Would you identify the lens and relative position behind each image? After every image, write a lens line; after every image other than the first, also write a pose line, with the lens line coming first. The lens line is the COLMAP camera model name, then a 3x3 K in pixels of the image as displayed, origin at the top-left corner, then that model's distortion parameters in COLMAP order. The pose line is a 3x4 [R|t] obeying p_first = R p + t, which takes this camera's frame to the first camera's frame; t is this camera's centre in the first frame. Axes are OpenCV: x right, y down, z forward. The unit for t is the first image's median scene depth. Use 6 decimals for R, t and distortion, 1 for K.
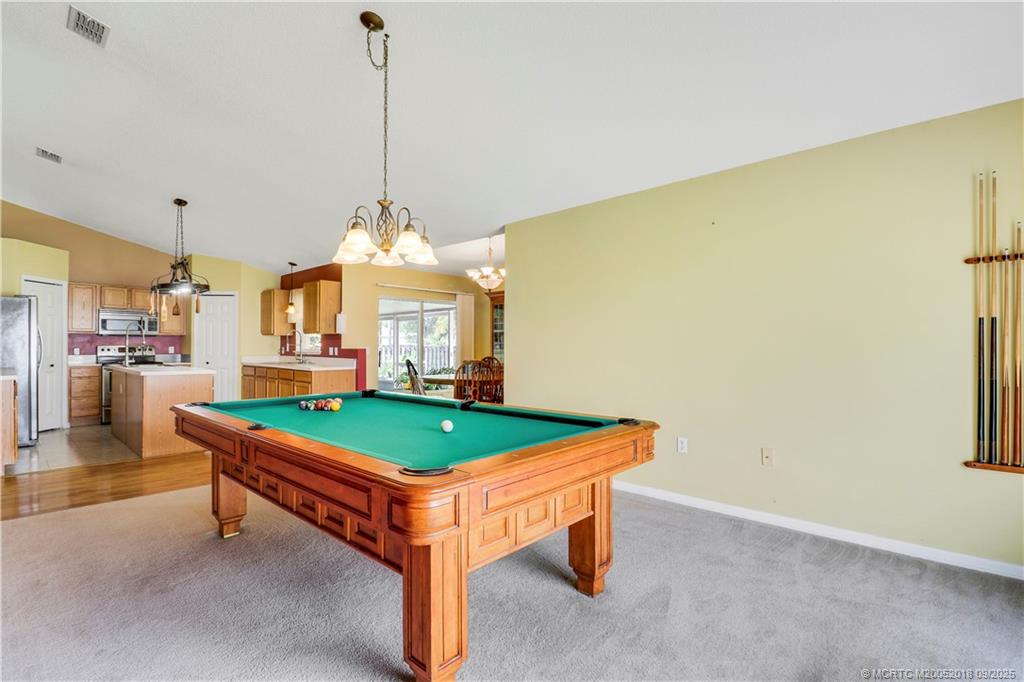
lens RADIAL K [[471.7, 0, 517.5], [0, 471.7, 346.6], [0, 0, 1]] dist [0.002638, -0.010099]
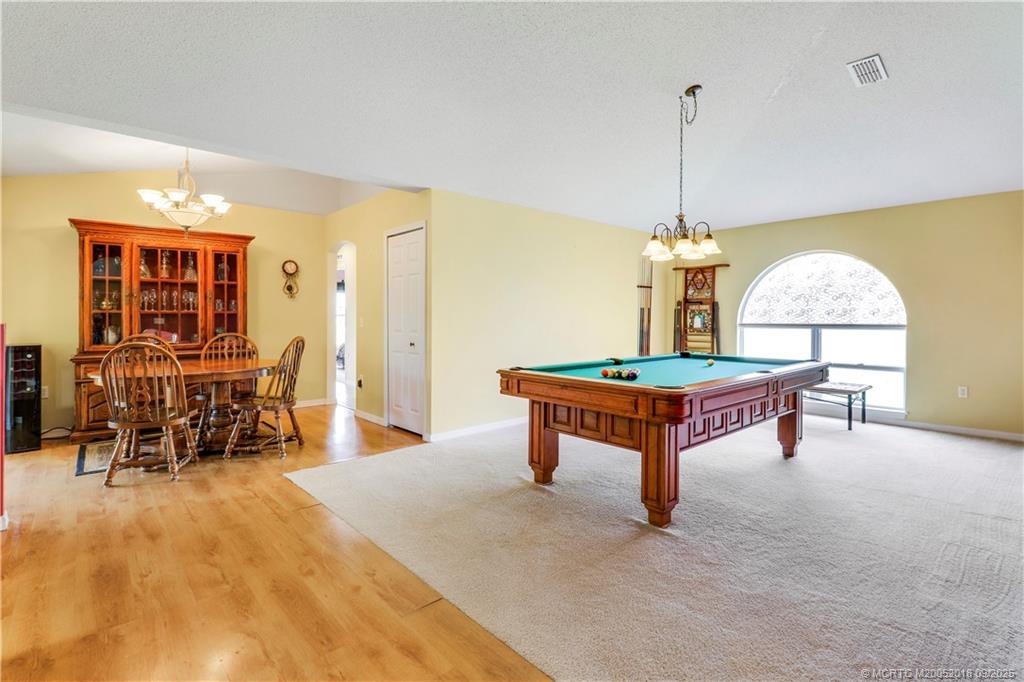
lens RADIAL K [[490.8, 0, 519.3], [0, 490.8, 319.5], [0, 0, 1]] dist [-0.016072, -0.000755]
pose [[0.098888, -0.003316, 0.995093, -0.658936], [-0.002274, 0.999991, 0.003558, -0.000708], [-0.995096, -0.002614, 0.098880, 0.494389]]
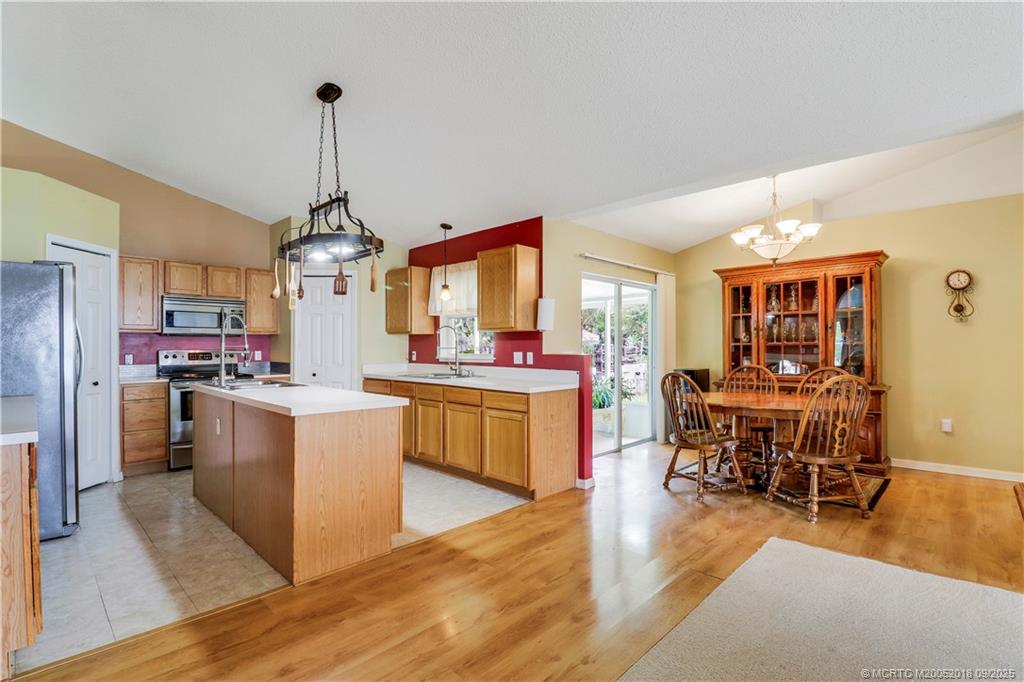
lens RADIAL K [[471.7, 0, 517.5], [0, 471.7, 346.6], [0, 0, 1]] dist [0.002638, -0.010099]
pose [[0.999535, -0.004715, -0.030129, -0.381778], [0.004781, 0.999986, 0.002130, -0.007046], [0.030119, -0.002273, 0.999544, 0.361456]]
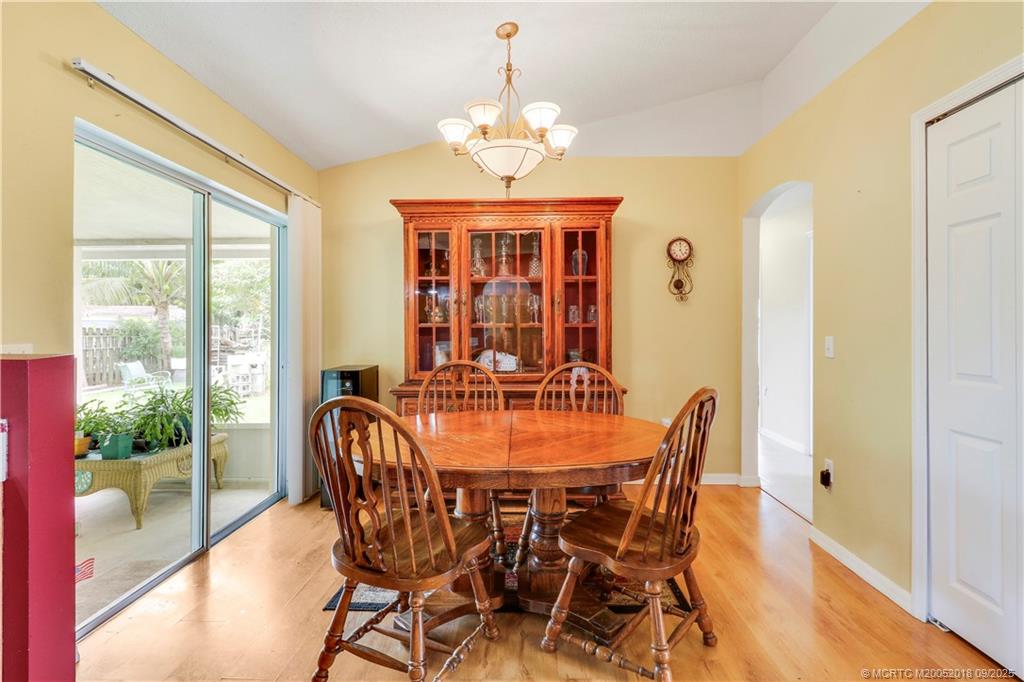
lens RADIAL K [[481.6, 0, 513.8], [0, 481.6, 329.2], [0, 0, 1]] dist [-0.003354, -0.001236]
pose [[0.757364, -0.001354, 0.652991, -0.297262], [-0.001381, 0.999992, 0.003675, -0.006304], [-0.652991, -0.003685, 0.757357, 0.715831]]
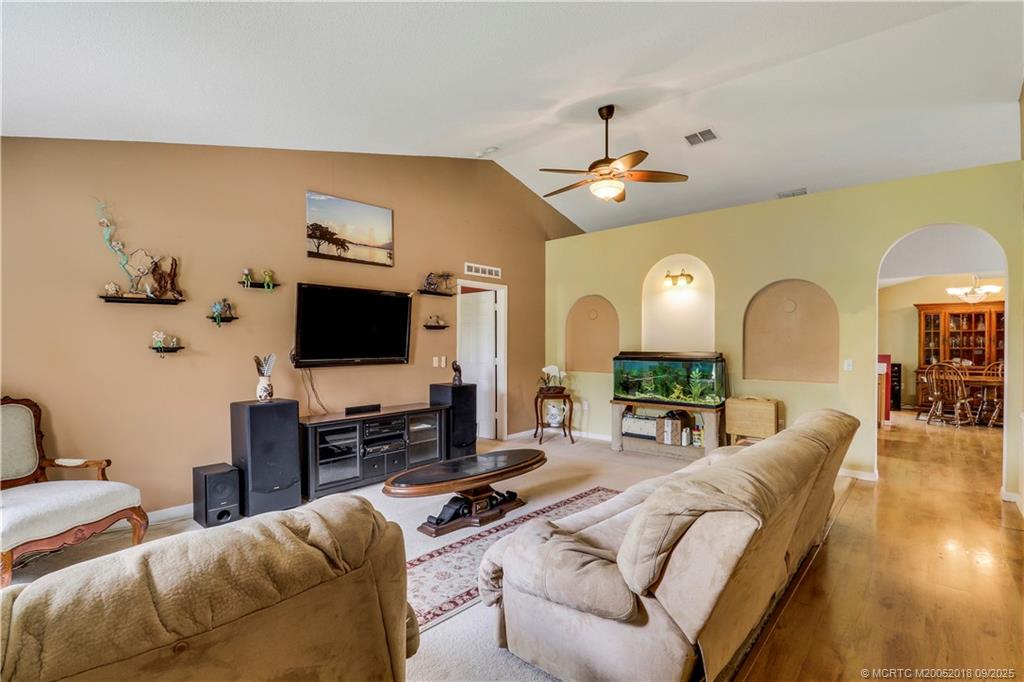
lens RADIAL K [[485.9, 0, 513.8], [0, 485.9, 346.6], [0, 0, 1]] dist [-0.000633, -0.013854]
pose [[0.999586, -0.001678, 0.028719, -1.225549], [0.001393, 0.999949, 0.009957, -0.027533], [-0.028734, -0.009913, 0.999538, -0.152337]]
